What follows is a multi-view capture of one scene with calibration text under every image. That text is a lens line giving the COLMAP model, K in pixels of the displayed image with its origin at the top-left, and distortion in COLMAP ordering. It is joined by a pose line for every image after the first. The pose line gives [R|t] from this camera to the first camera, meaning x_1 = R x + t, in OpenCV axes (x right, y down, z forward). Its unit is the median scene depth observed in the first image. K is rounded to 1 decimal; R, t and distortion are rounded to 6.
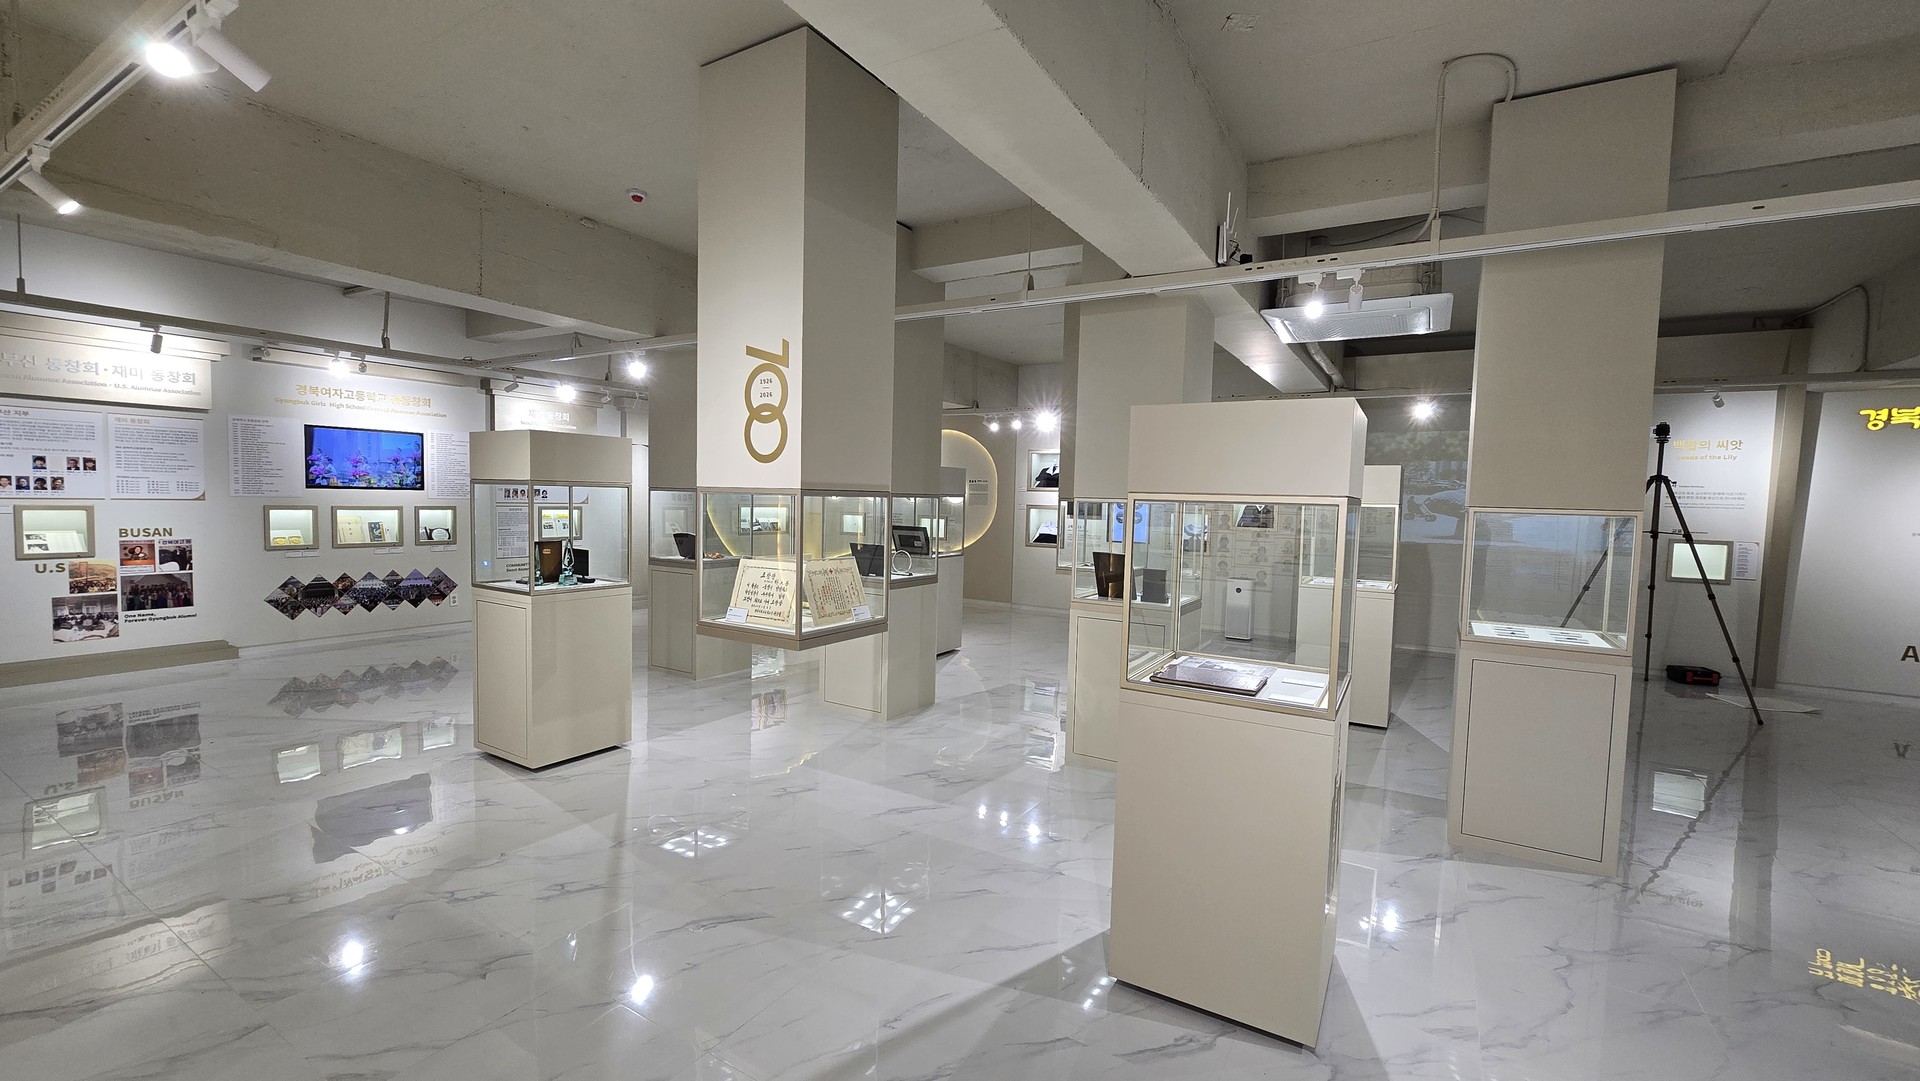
lens RADIAL K [[791.8, 0, 946.5], [0, 791.8, 539.3], [0, 0, 1]] dist [-0.000799, -0.000447]
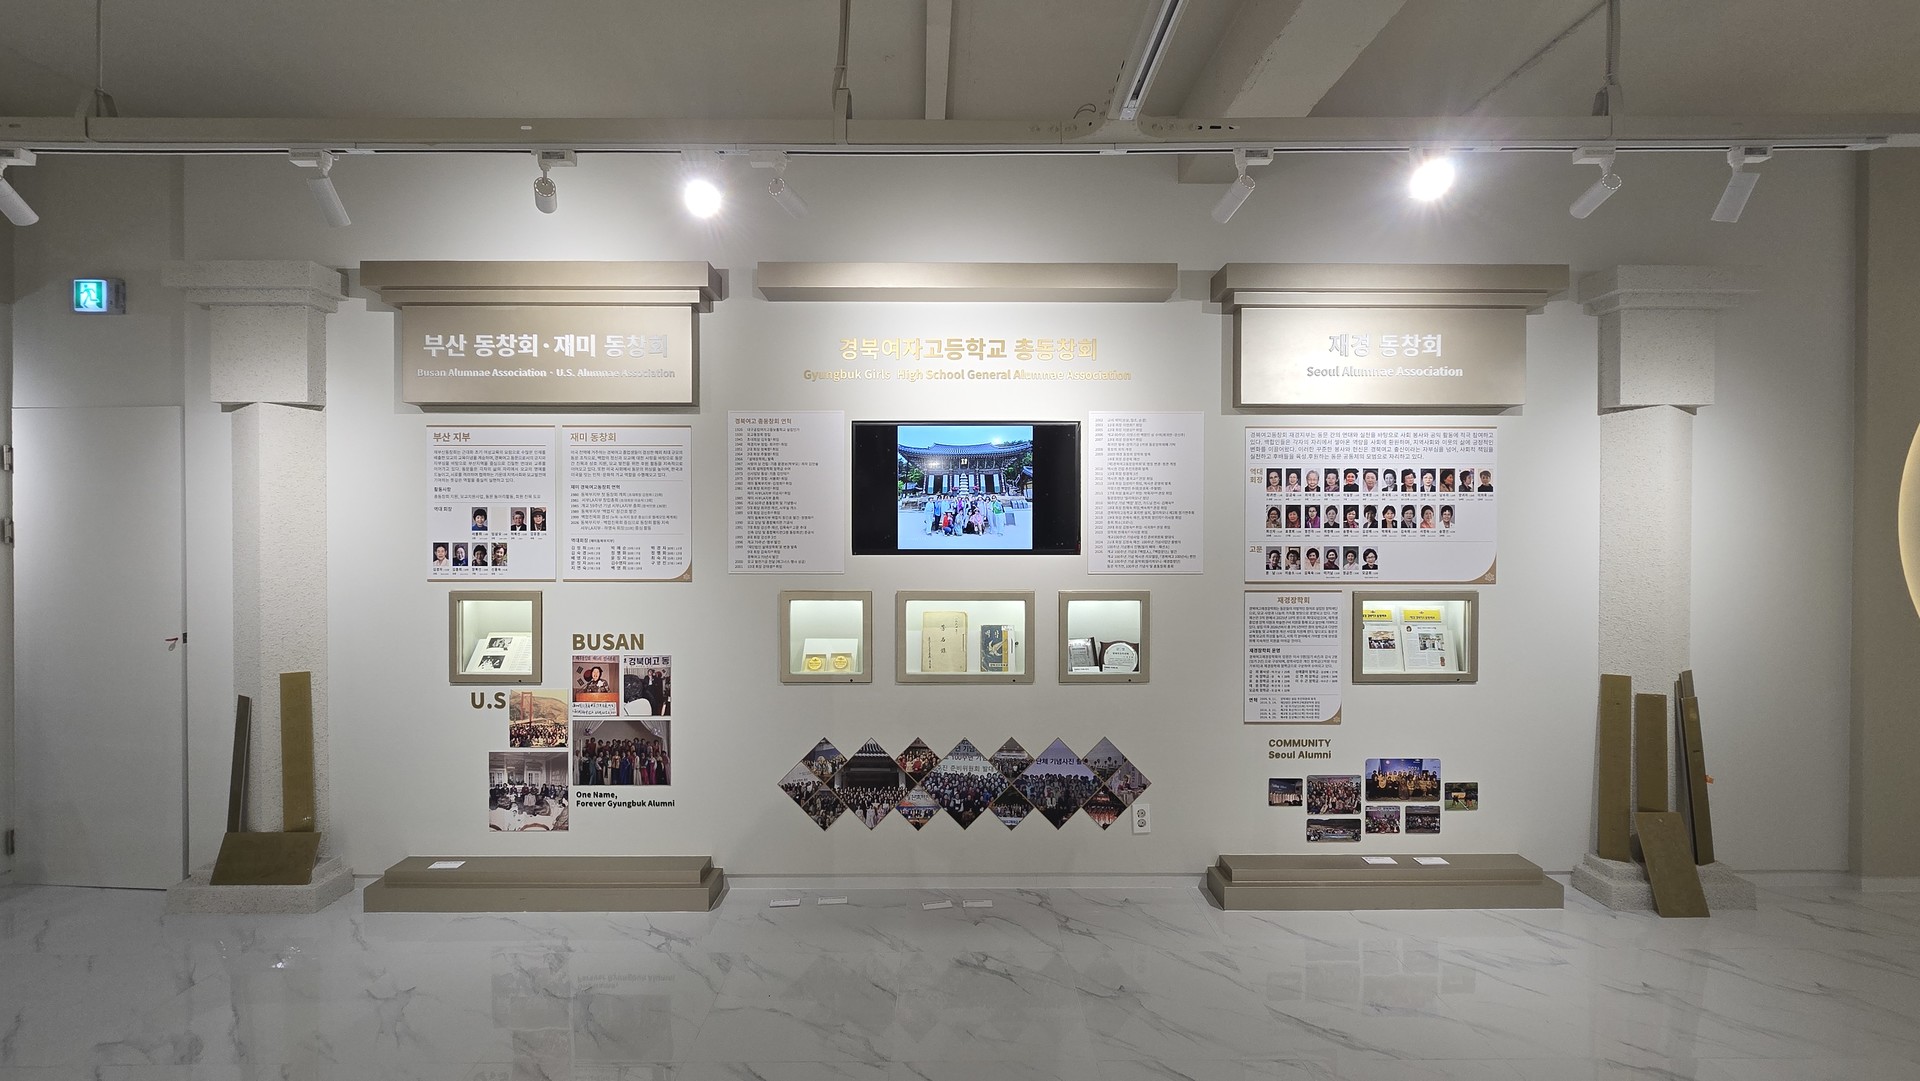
lens RADIAL K [[791.8, 0, 944.8], [0, 791.8, 550.2], [0, 0, 1]] dist [-0.000799, -0.000447]
pose [[0.543585, -0.020151, -0.839112, -0.384860], [-0.031307, 0.998529, -0.044261, -0.048422], [0.838770, 0.050330, 0.542155, 0.798200]]
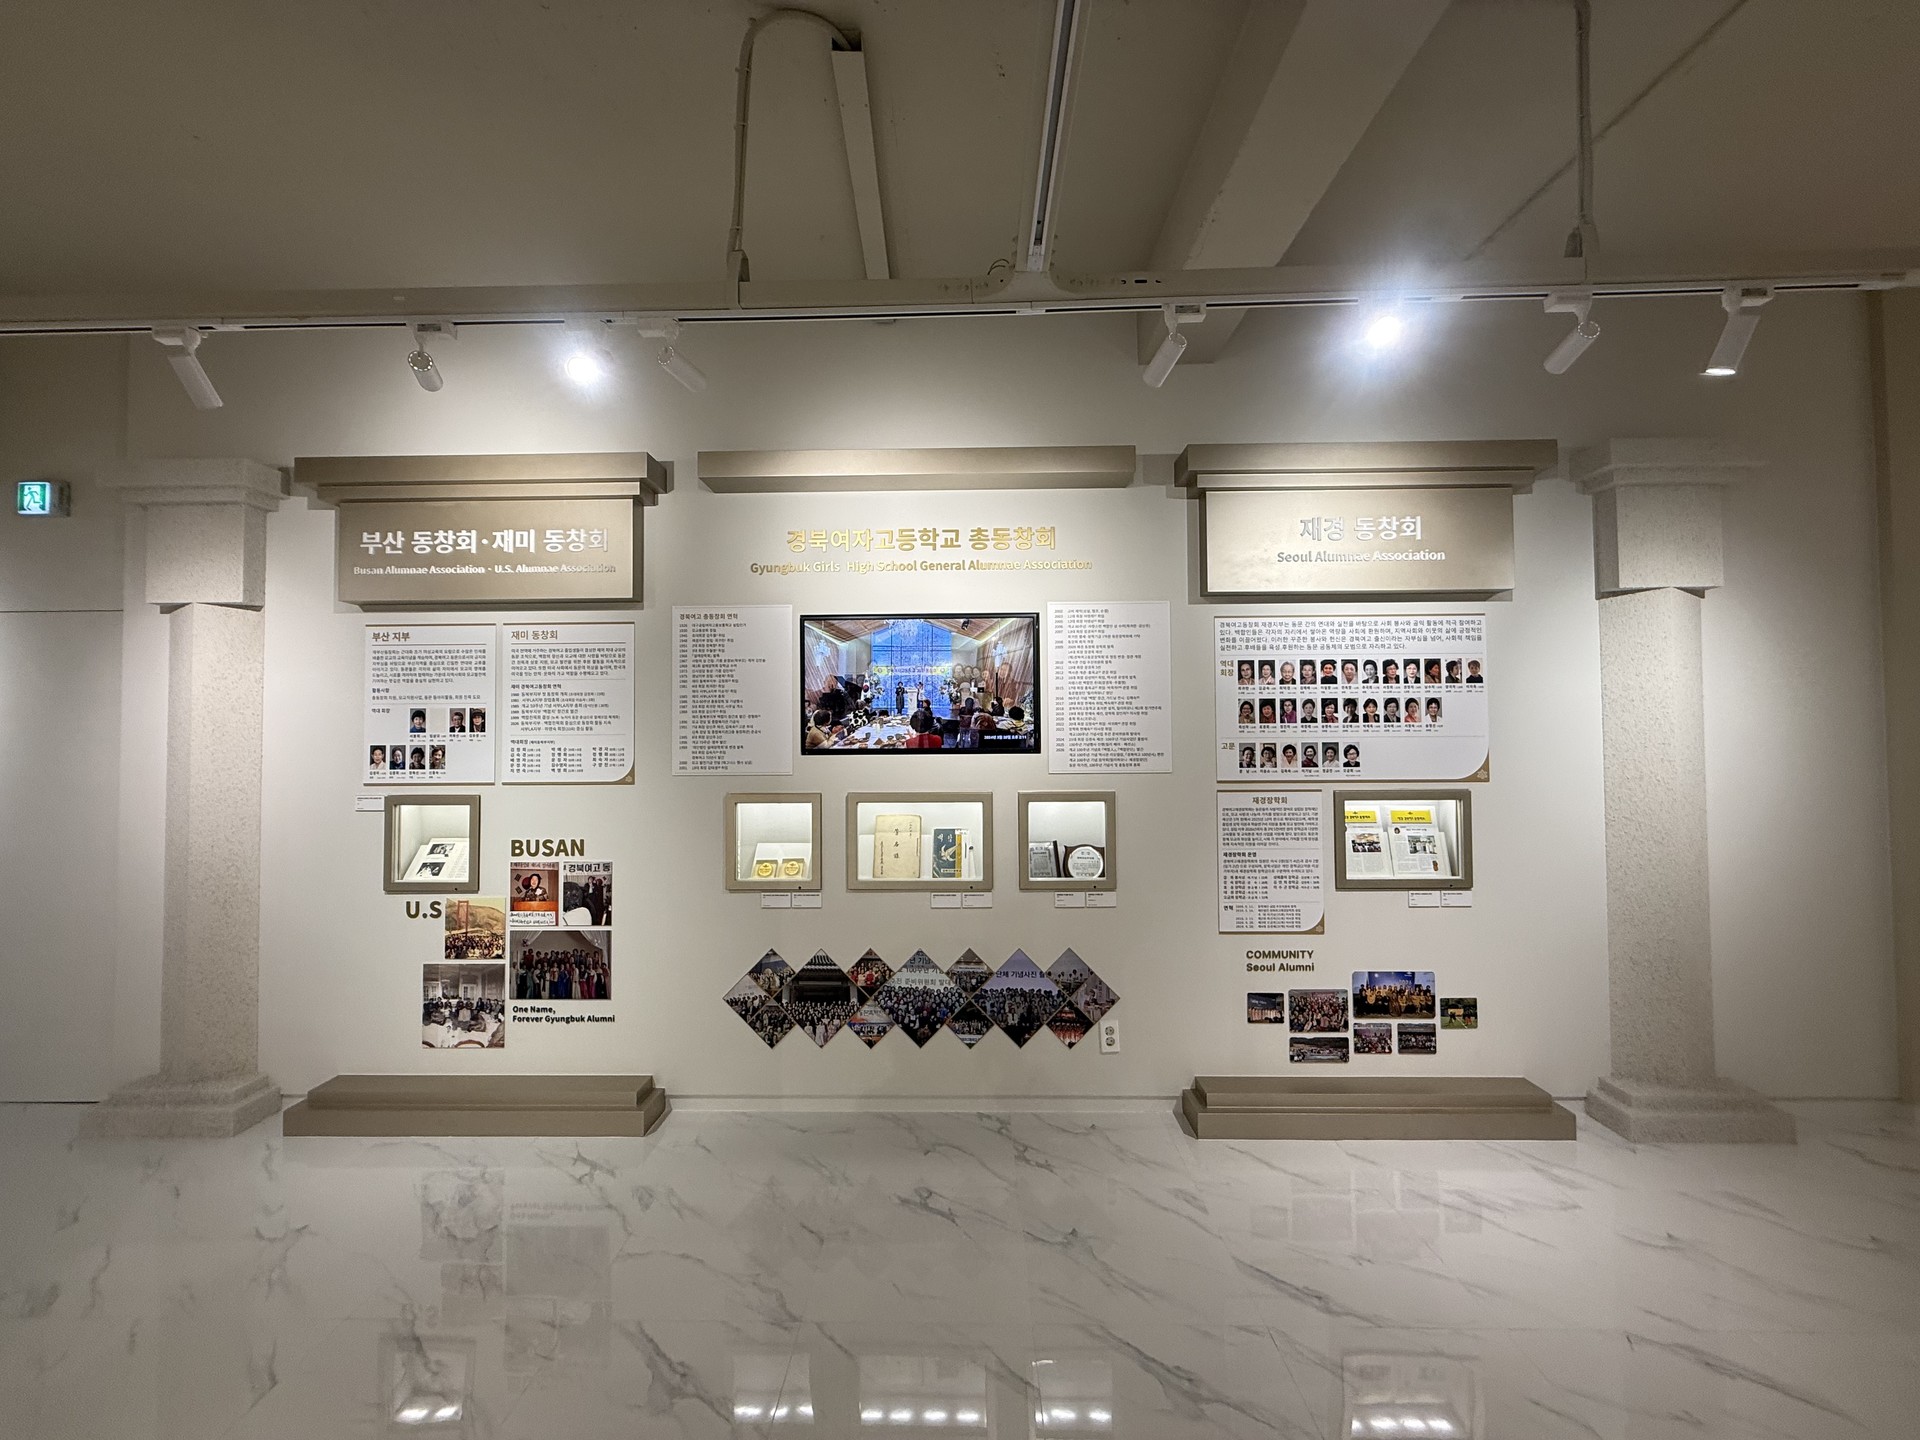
lens RADIAL K [[769.3, 0, 948.7], [0, 769.3, 724.9], [0, 0, 1]] dist [0.001412, 0.000083]
pose [[0.520622, -0.054464, -0.852048, -0.393850], [-0.025556, 0.996522, -0.079314, -0.049455], [0.853405, 0.063068, 0.517419, 0.853162]]
